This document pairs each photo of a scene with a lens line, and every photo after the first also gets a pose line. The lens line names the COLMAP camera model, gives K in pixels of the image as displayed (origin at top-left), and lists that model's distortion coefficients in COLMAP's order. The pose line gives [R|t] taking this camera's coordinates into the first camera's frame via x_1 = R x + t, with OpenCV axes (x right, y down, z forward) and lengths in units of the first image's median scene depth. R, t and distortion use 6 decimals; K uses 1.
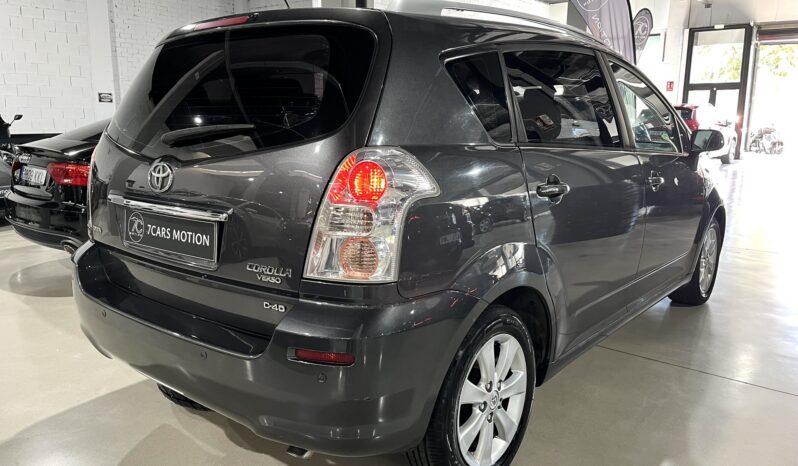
lens RADIAL K [[616.4, 0, 399.0], [0, 616.4, 233.0], [0, 0, 1]] dist [0.023612, 0.004843]
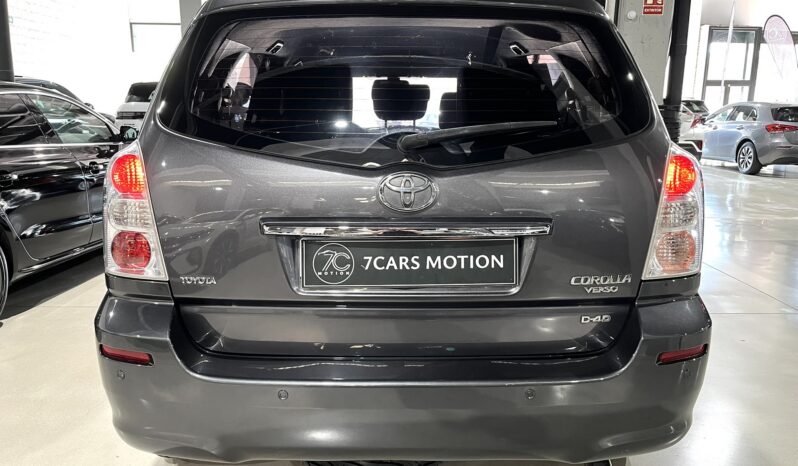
lens RADIAL K [[616.4, 0, 399.0], [0, 616.4, 233.0], [0, 0, 1]] dist [0.023612, 0.004843]
pose [[0.776532, -0.133870, 0.615693, -0.898628], [0.116916, 0.990813, 0.067975, -0.095427], [-0.619136, 0.019199, 0.785049, 0.418970]]
